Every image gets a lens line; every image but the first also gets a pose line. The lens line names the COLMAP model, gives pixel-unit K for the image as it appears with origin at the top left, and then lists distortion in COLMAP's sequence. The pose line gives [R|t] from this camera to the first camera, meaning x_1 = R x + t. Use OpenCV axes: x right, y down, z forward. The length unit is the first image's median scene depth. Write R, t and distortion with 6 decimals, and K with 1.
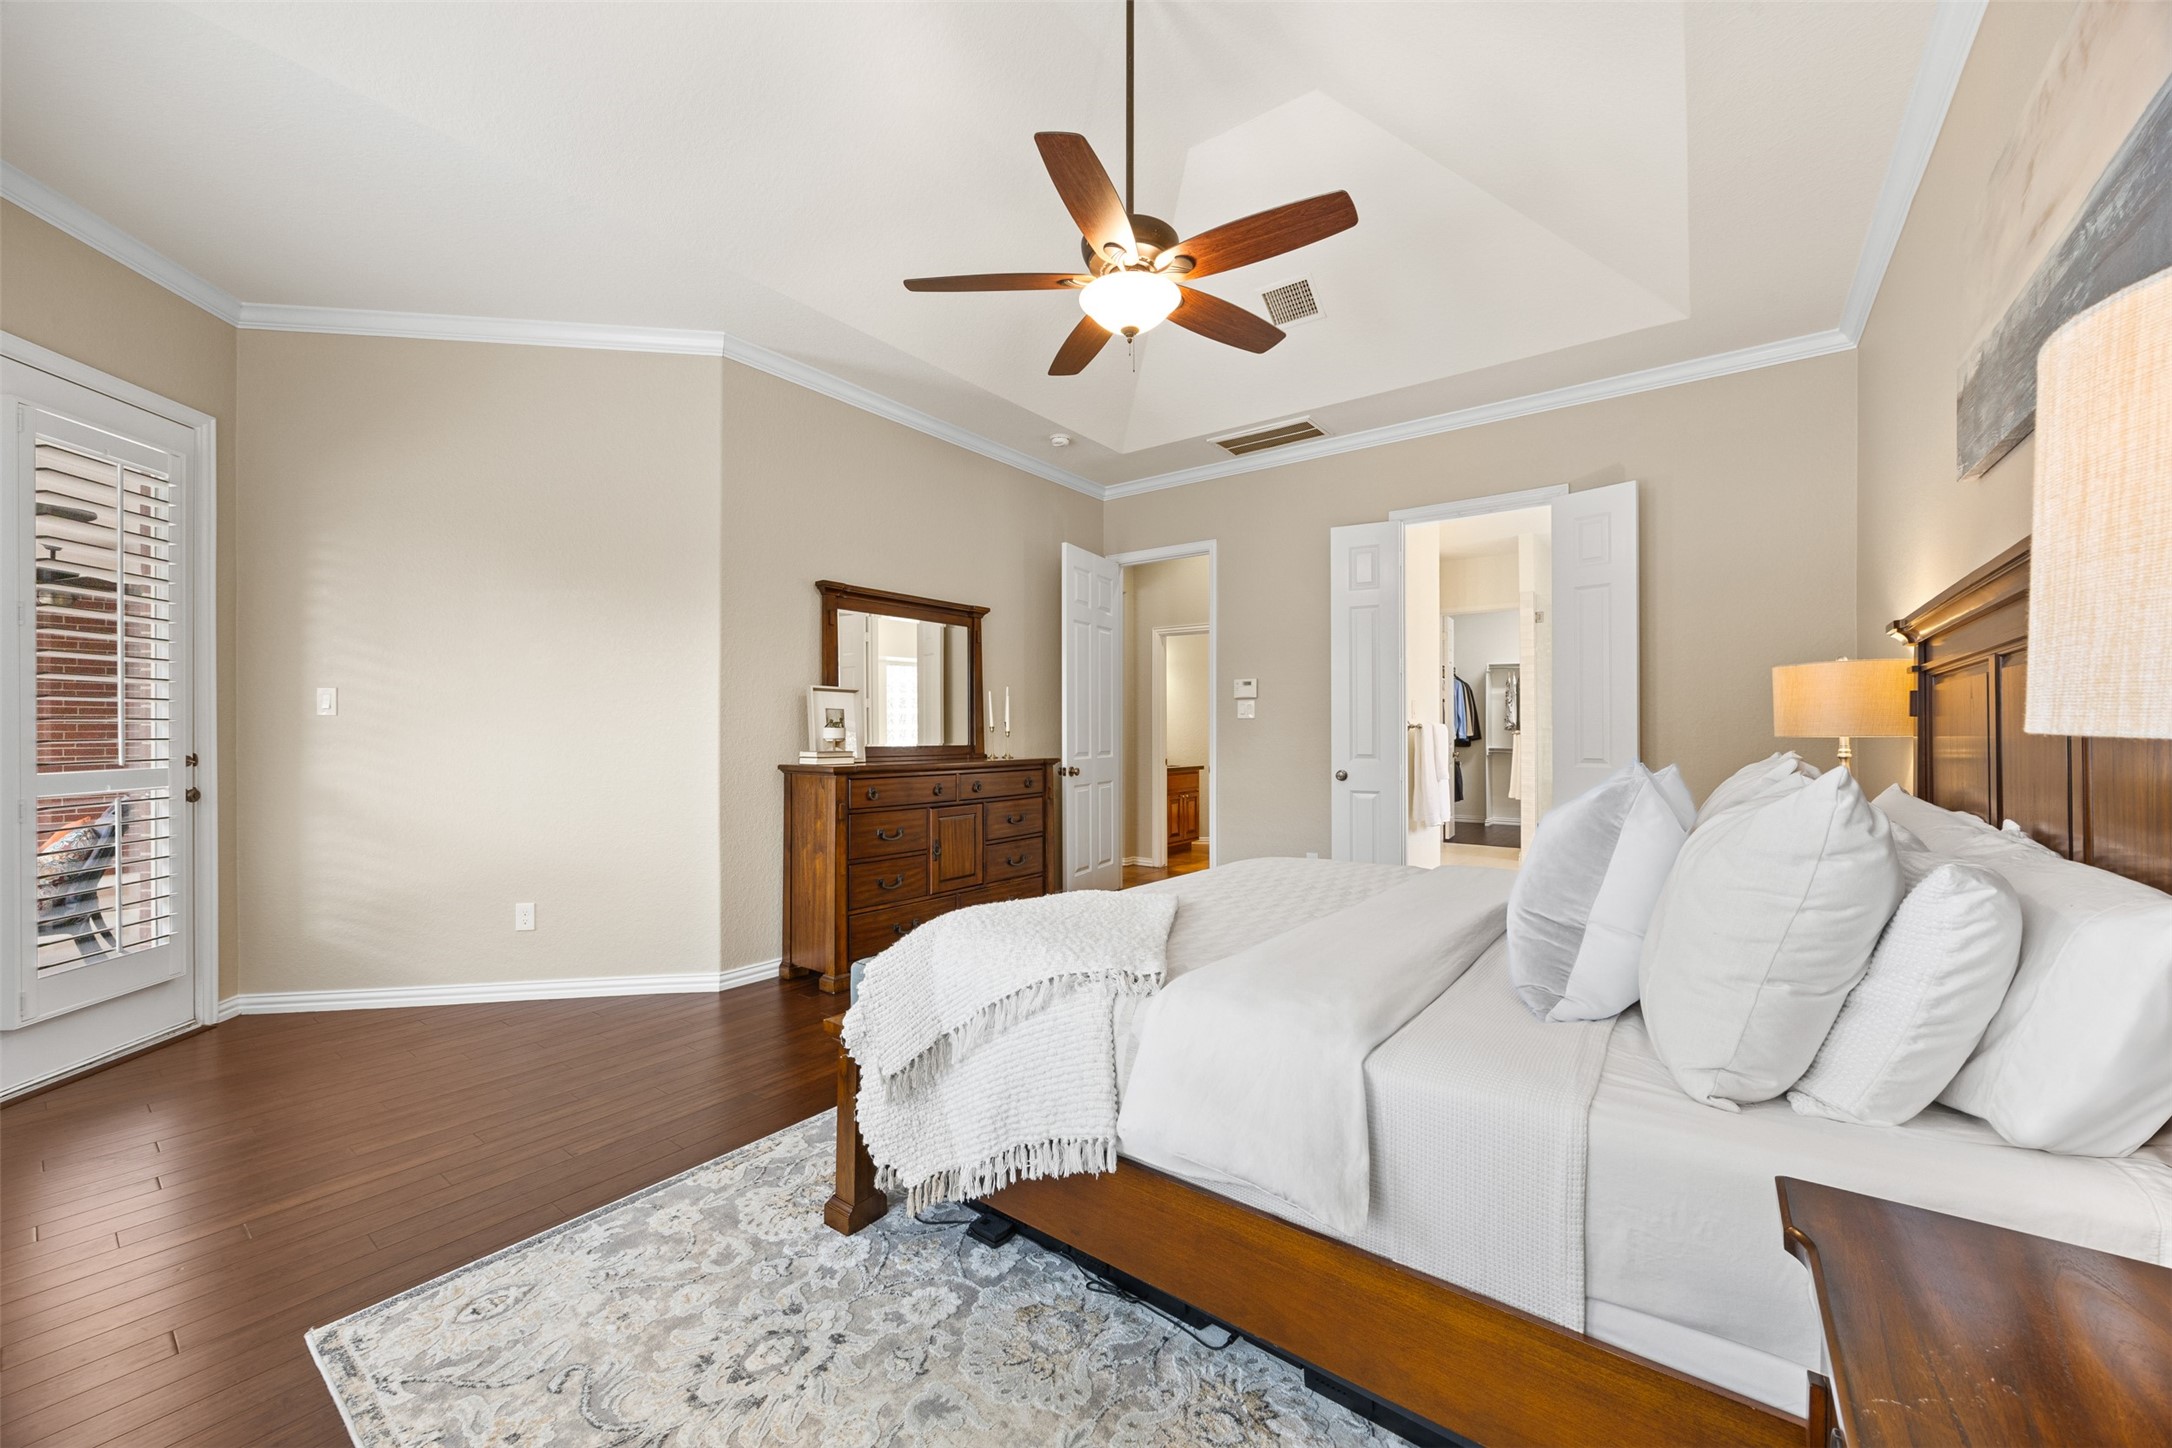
lens RADIAL K [[836.7, 0, 1086.0], [0, 836.7, 724.0], [0, 0, 1]] dist [-0.000485, -0.000093]
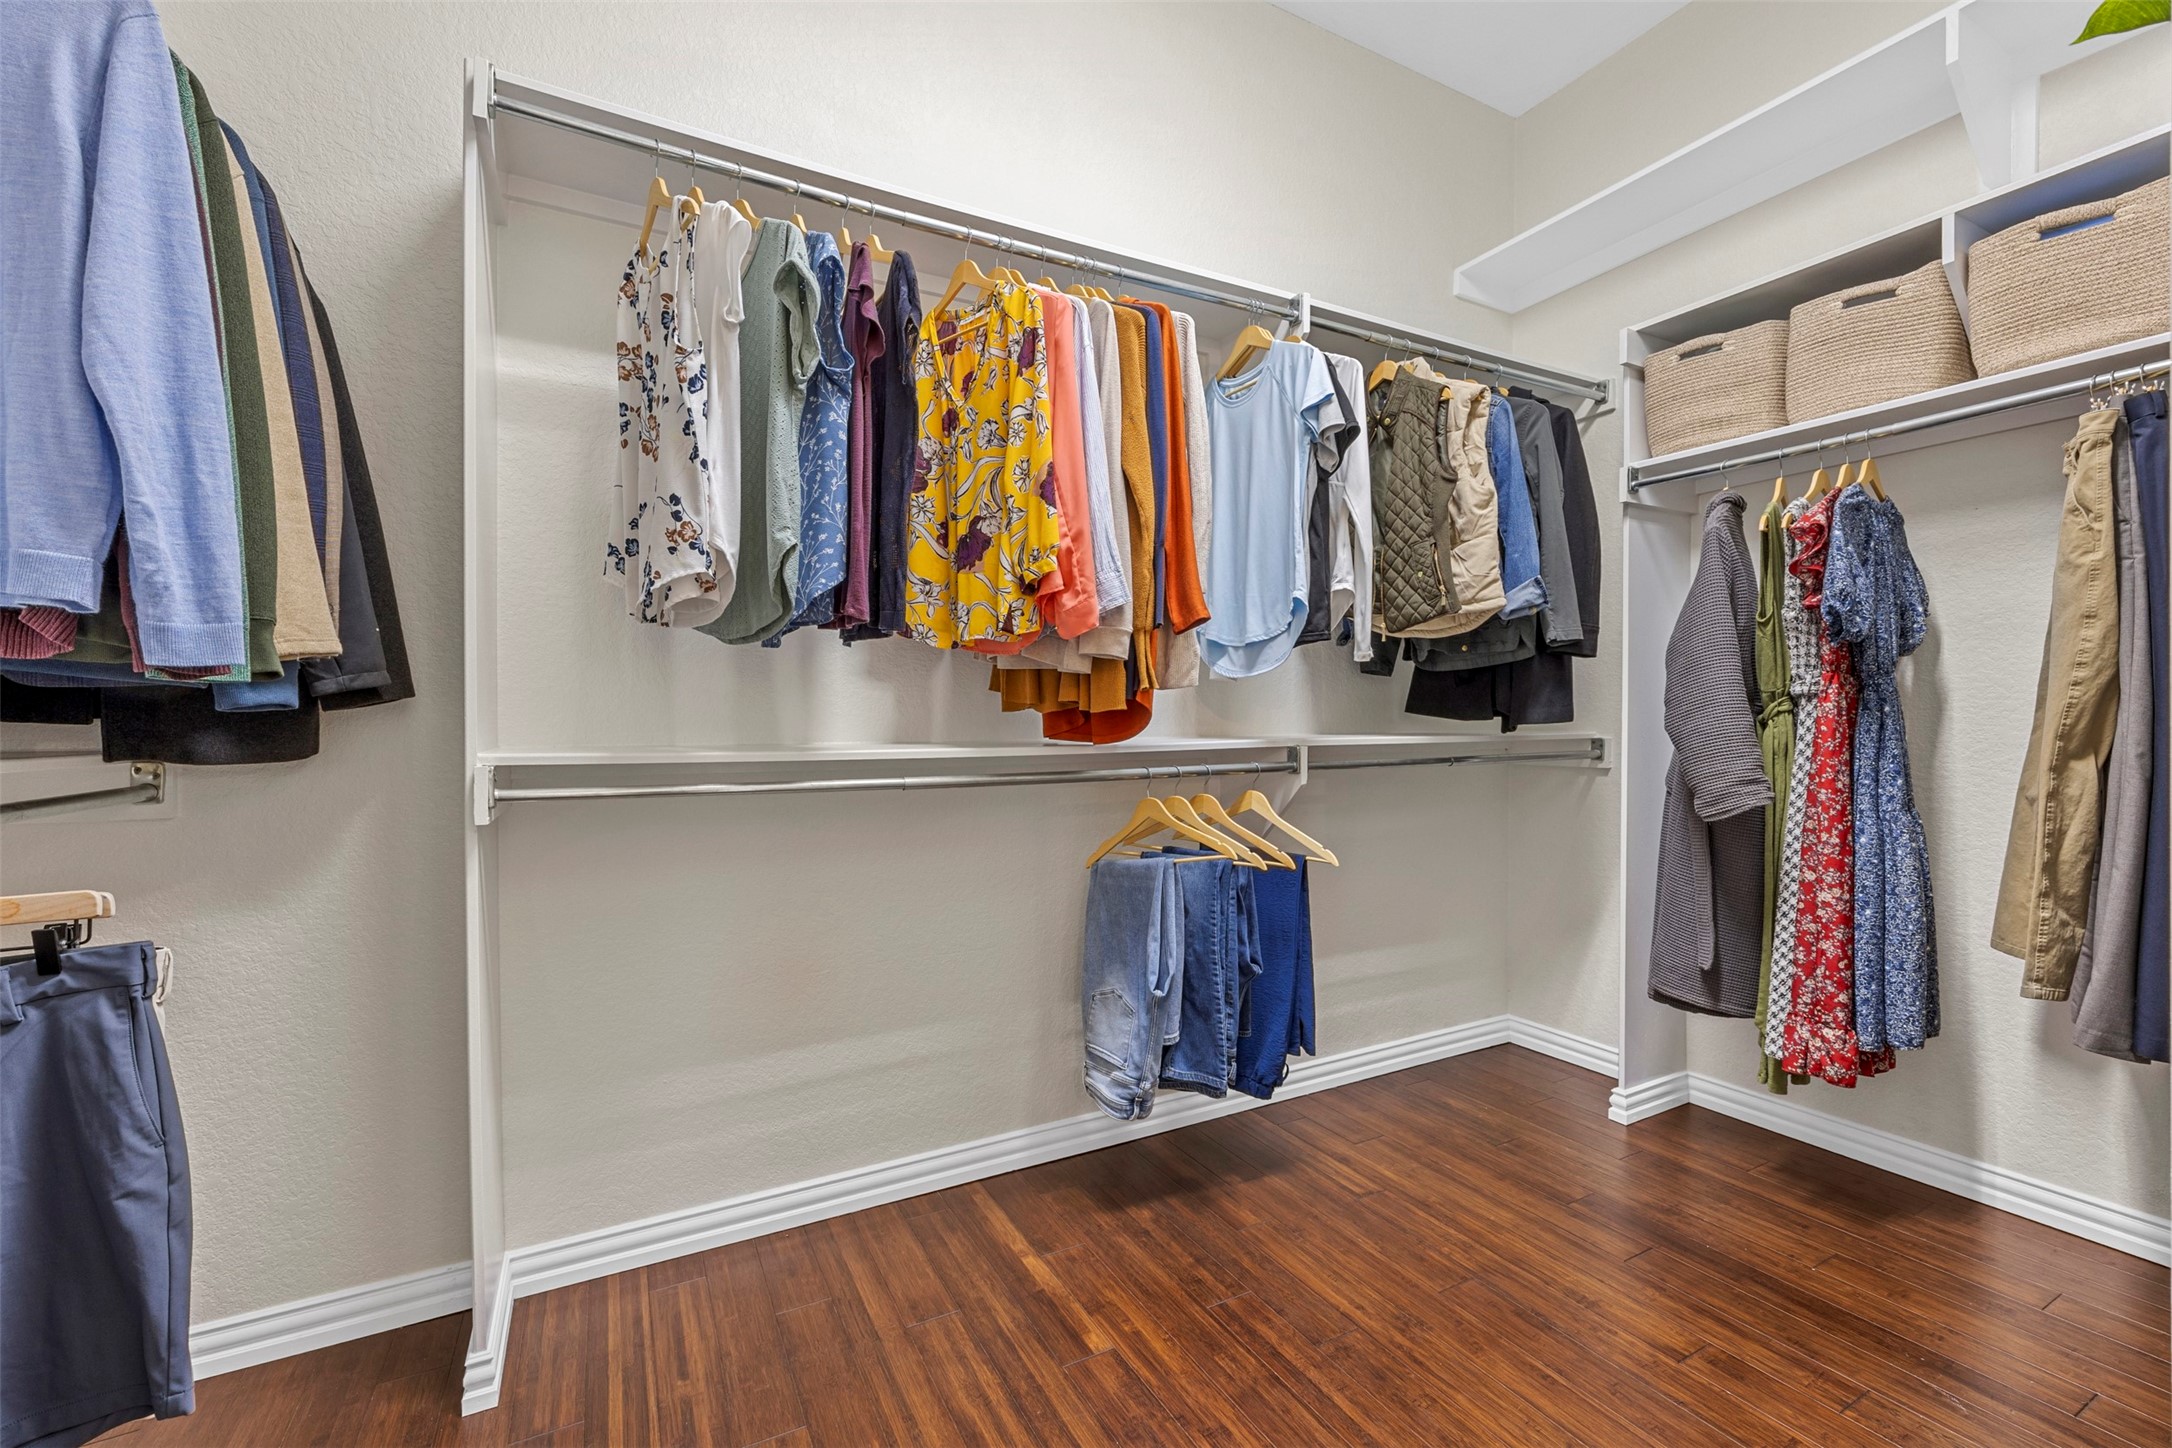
lens RADIAL K [[882.0, 0, 1086.0], [0, 882.0, 724.0], [0, 0, 1]] dist [-0.014304, -0.000095]
pose [[0.423243, -0.007292, 0.905987, 0.400874], [0.006467, 0.999966, 0.005027, 0.022585], [-0.905993, 0.003731, 0.423276, 0.864758]]
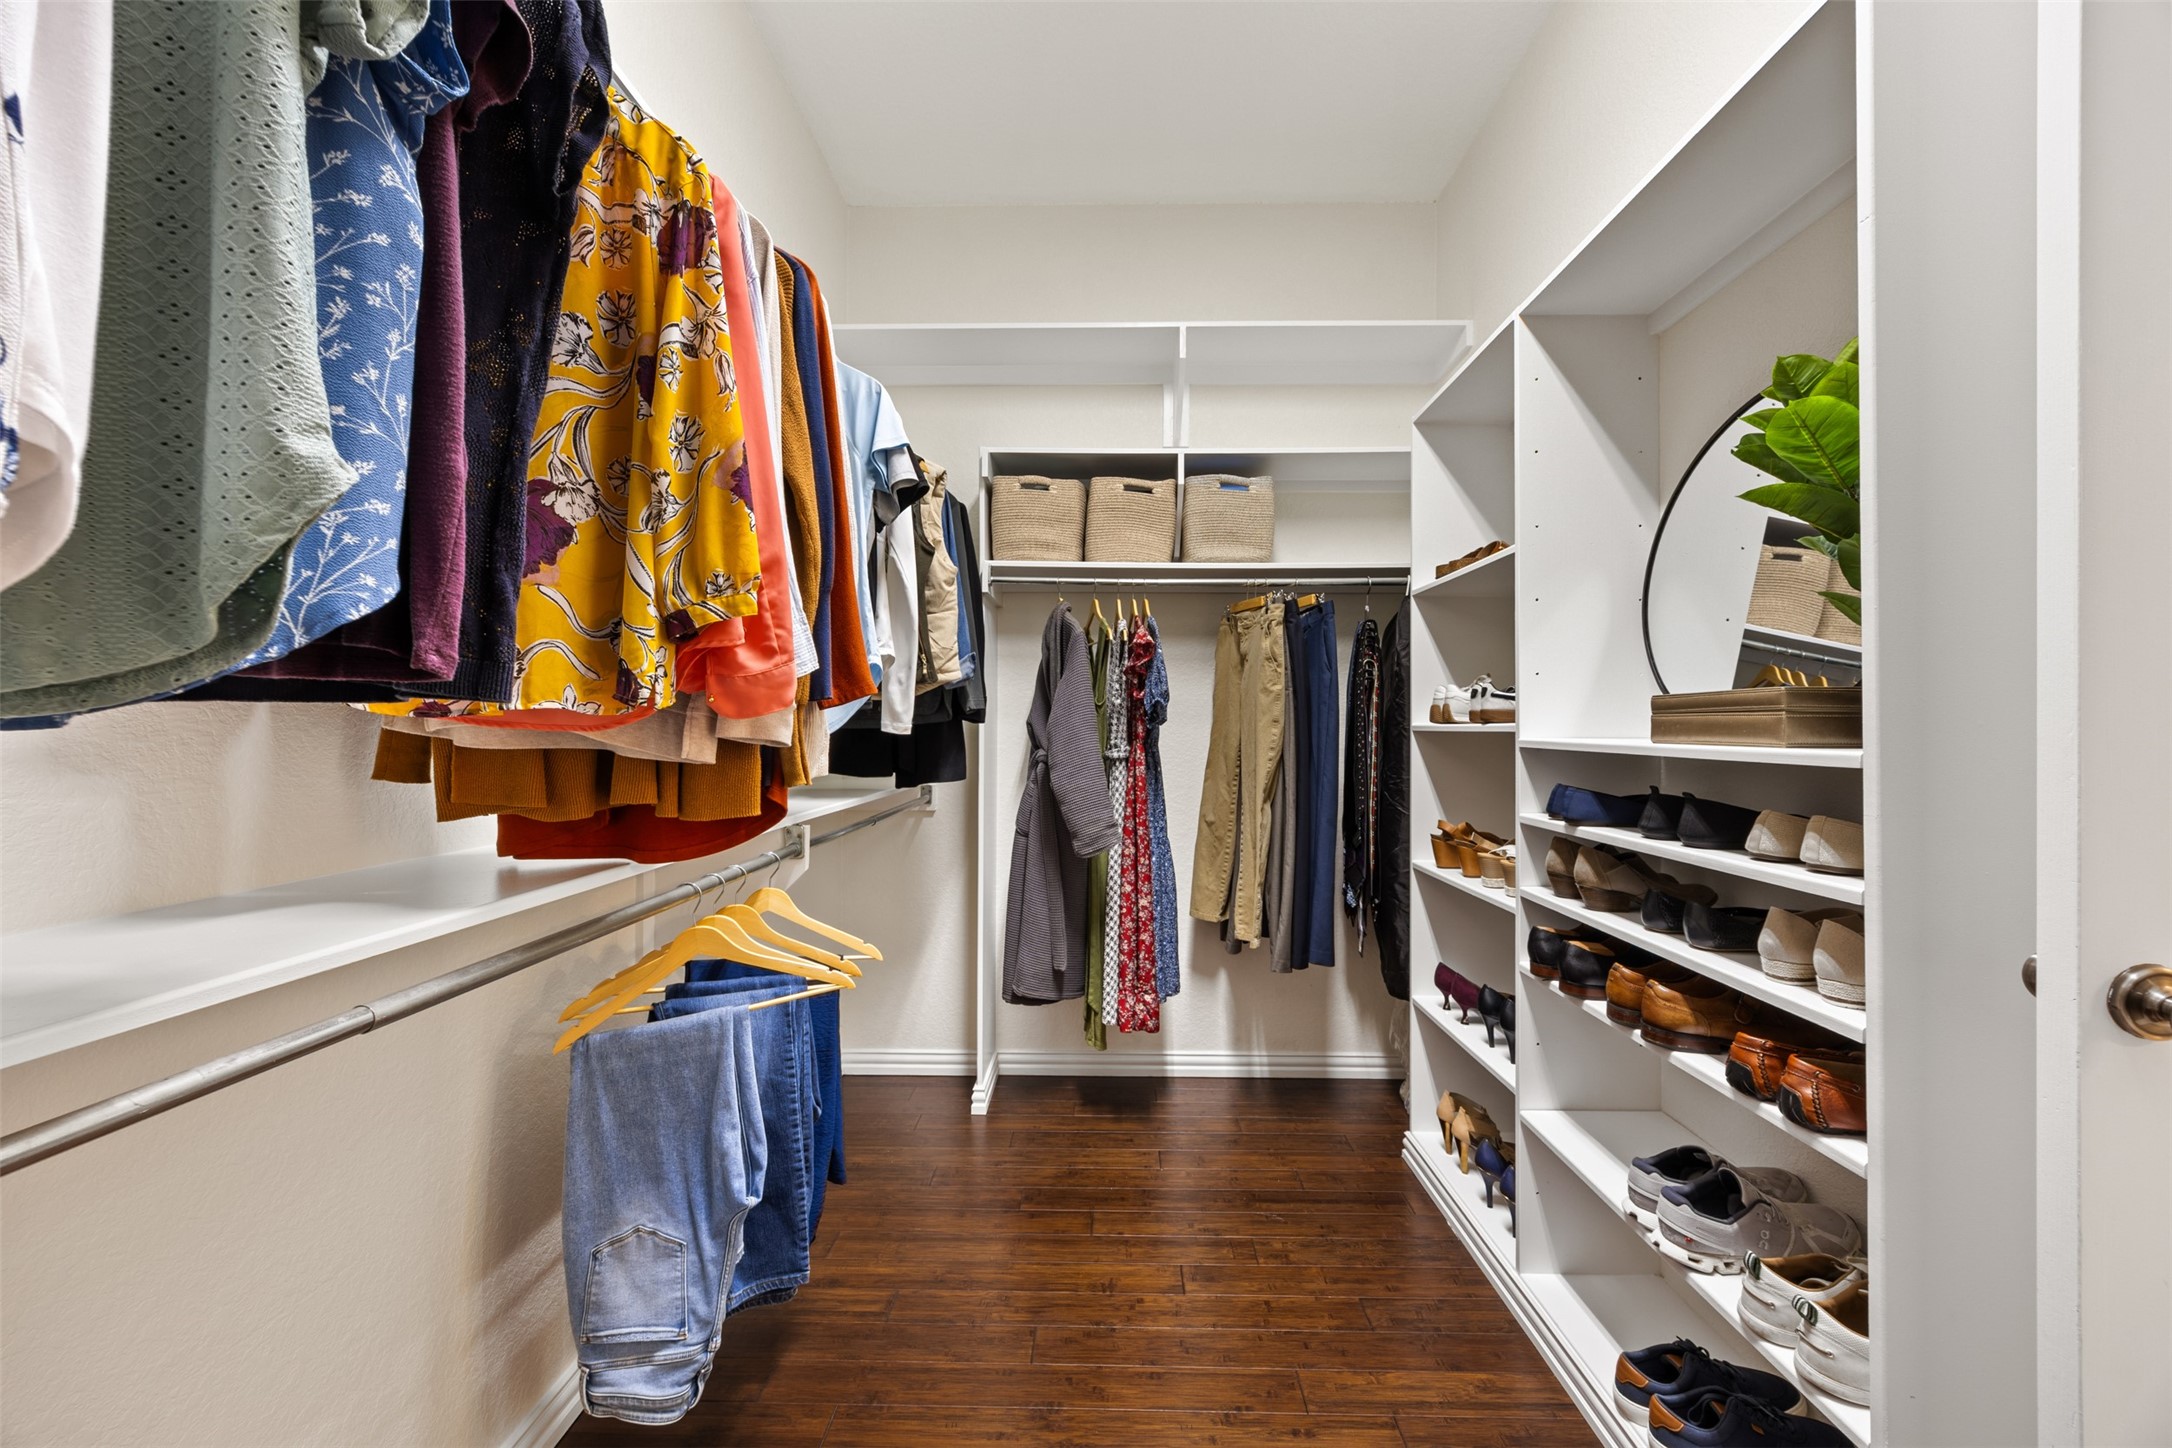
lens RADIAL K [[809.1, 0, 1086.0], [0, 809.1, 724.0], [0, 0, 1]] dist [-0.000286, 0.000005]
pose [[-0.581157, -0.000395, 0.813791, 0.439430], [-0.008135, 0.999953, -0.005324, 0.010232], [-0.813751, -0.009714, -0.581133, 0.946995]]
